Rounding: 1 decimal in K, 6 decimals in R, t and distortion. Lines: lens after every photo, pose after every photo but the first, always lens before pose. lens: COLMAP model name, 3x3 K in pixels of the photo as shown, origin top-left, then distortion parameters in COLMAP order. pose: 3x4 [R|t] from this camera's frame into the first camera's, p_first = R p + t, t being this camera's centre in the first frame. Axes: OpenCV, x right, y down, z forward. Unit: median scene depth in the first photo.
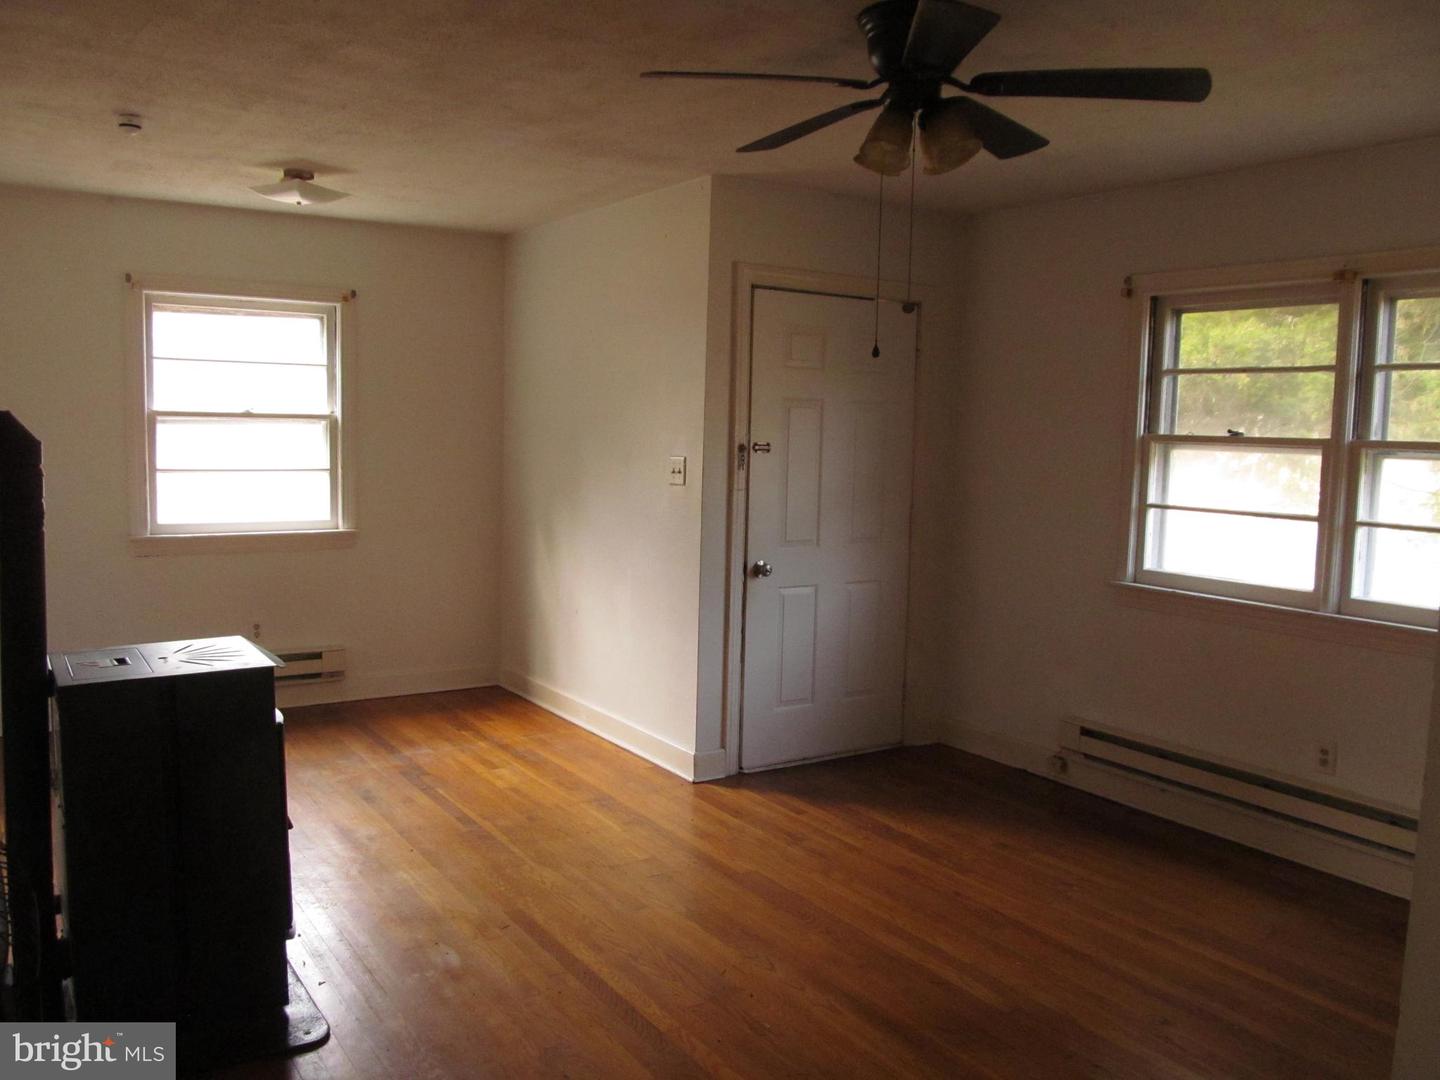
lens RADIAL K [[1195.2, 0, 719.7], [0, 1195.2, 539.1], [0, 0, 1]] dist [-0.051276, 0.026607]
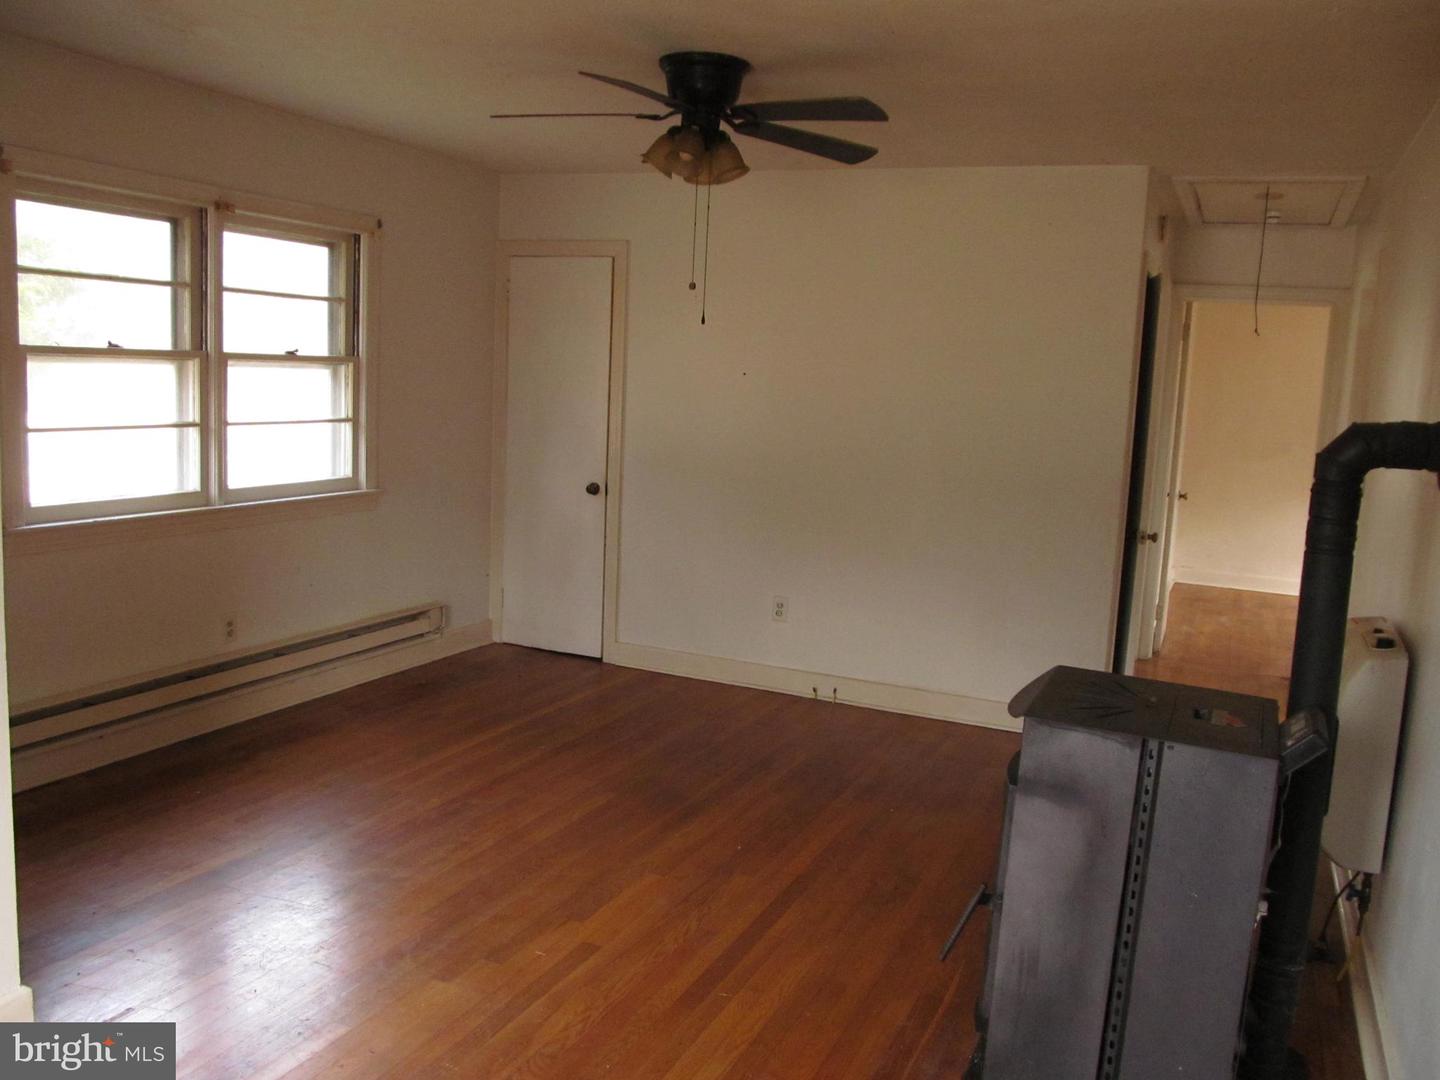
lens RADIAL K [[1195.2, 0, 727.5], [0, 1195.2, 538.0], [0, 0, 1]] dist [-0.051276, 0.026607]
pose [[-0.546901, -0.168902, 0.819982, -0.693764], [0.018391, 0.976778, 0.213465, -0.141344], [-0.836995, 0.131825, -0.531095, 1.197624]]
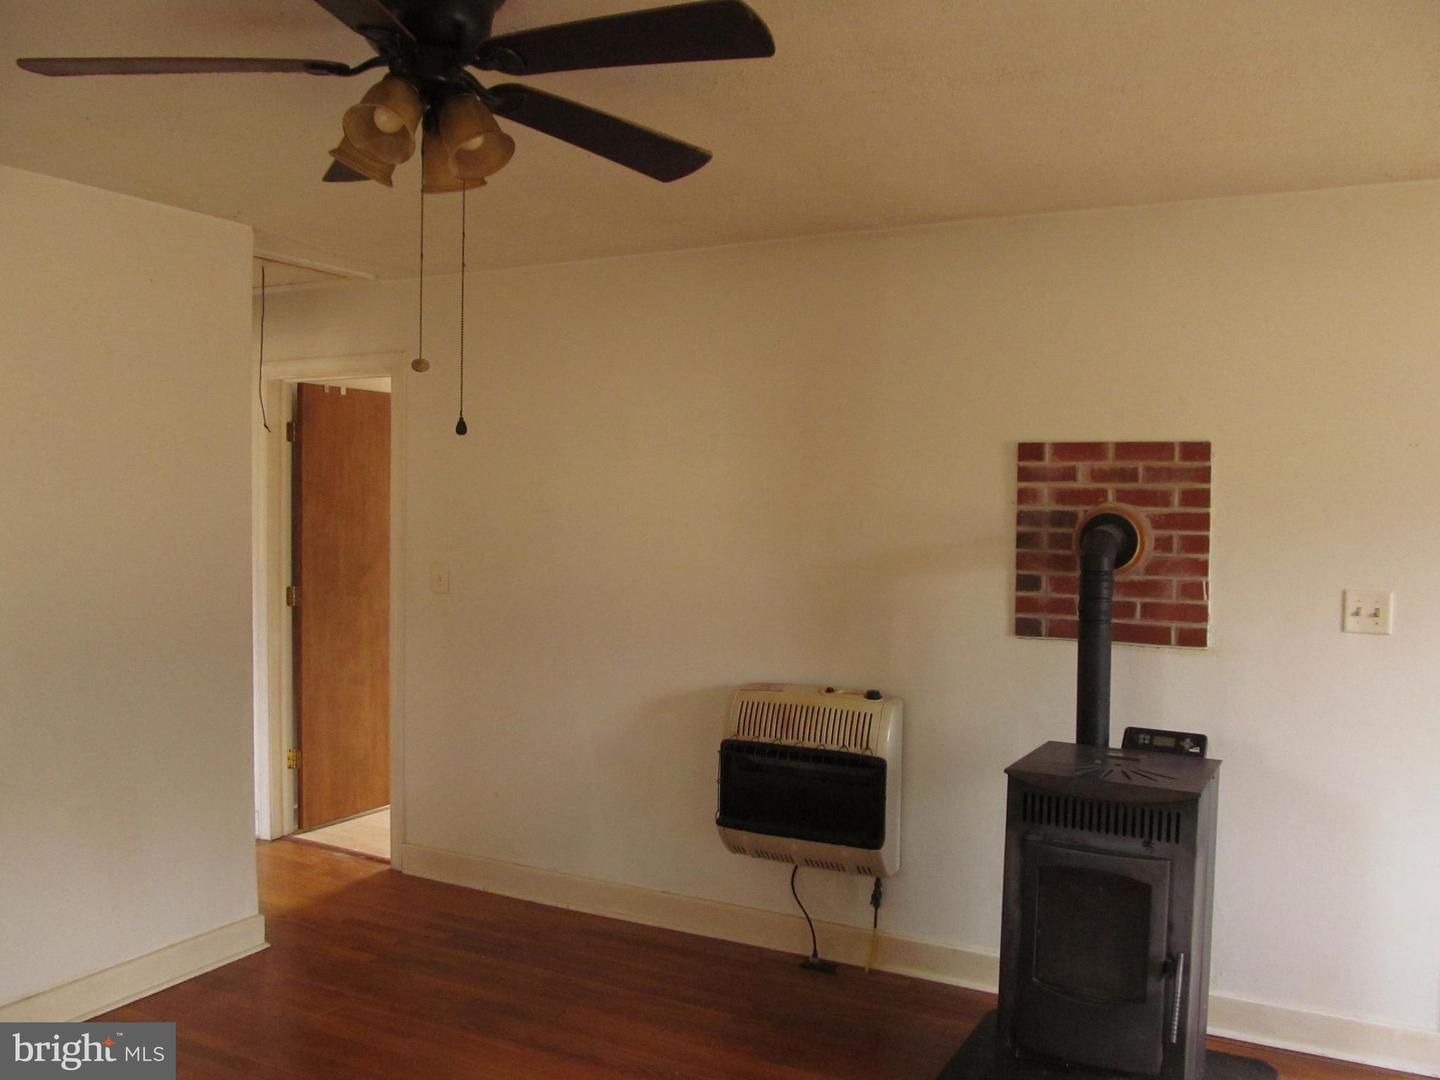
lens RADIAL K [[1195.2, 0, 727.2], [0, 1195.2, 545.6], [0, 0, 1]] dist [-0.051276, 0.026607]
pose [[-0.874142, -0.018961, -0.485300, 0.243218], [-0.083963, 0.990092, 0.112555, -0.127248], [0.478357, 0.139136, -0.867073, 1.223262]]
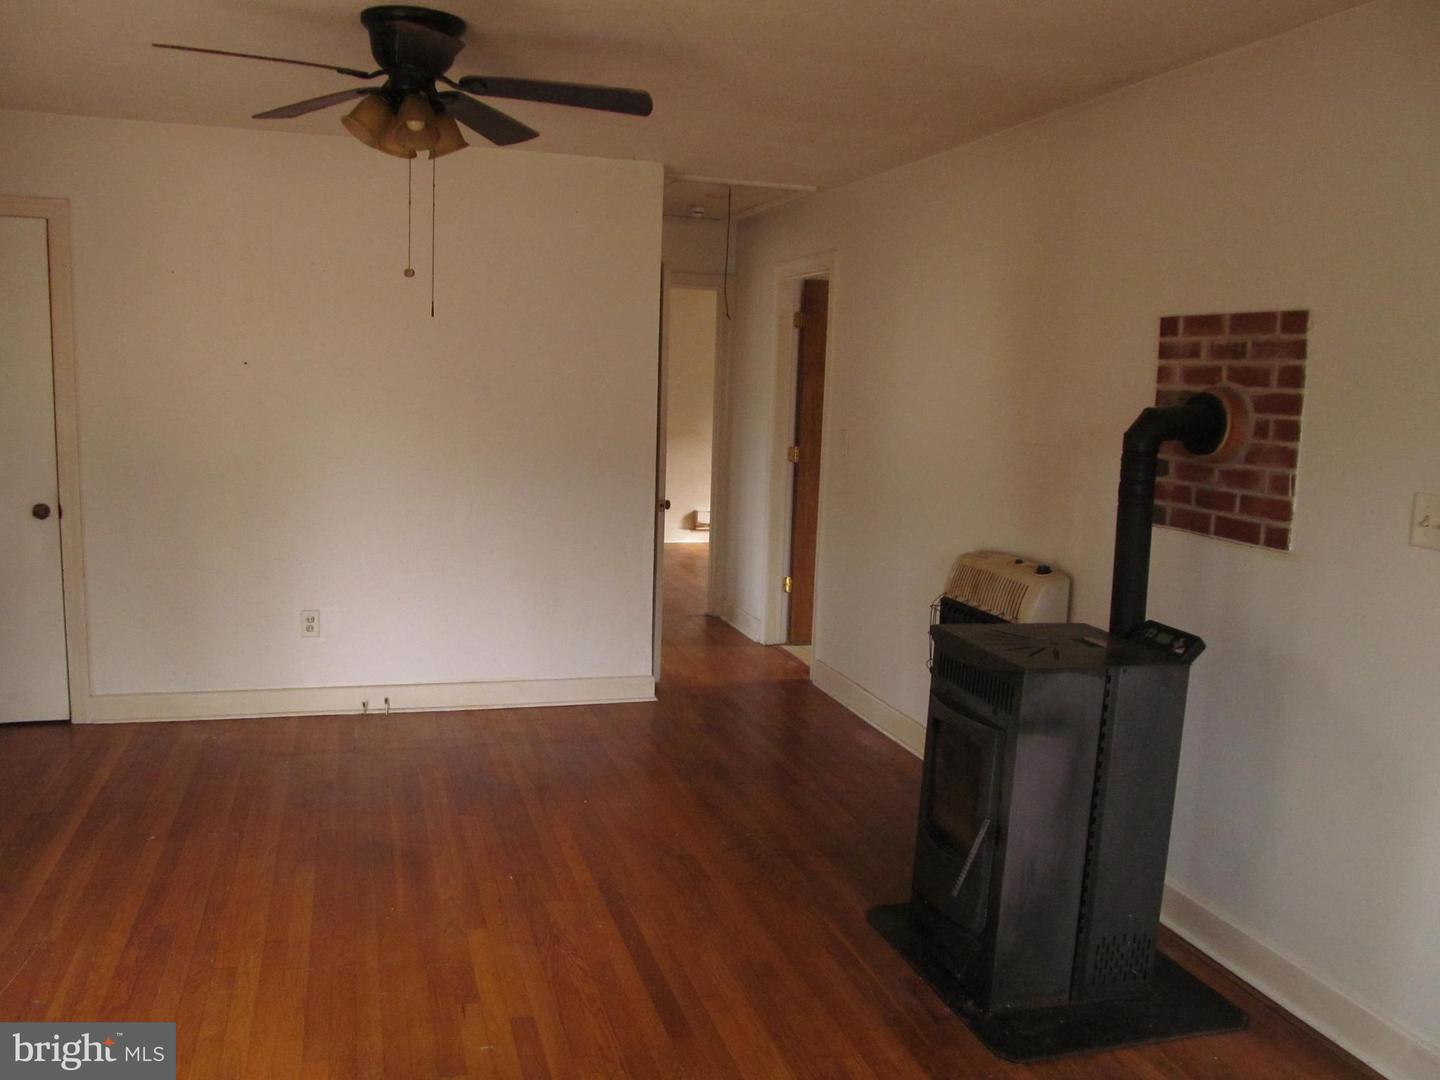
lens RADIAL K [[1195.2, 0, 721.8], [0, 1195.2, 545.2], [0, 0, 1]] dist [-0.051276, 0.026607]
pose [[-0.959358, -0.097871, 0.264675, -0.327469], [-0.031642, 0.969323, 0.243744, -0.159575], [-0.280411, 0.225464, -0.933025, 1.445412]]
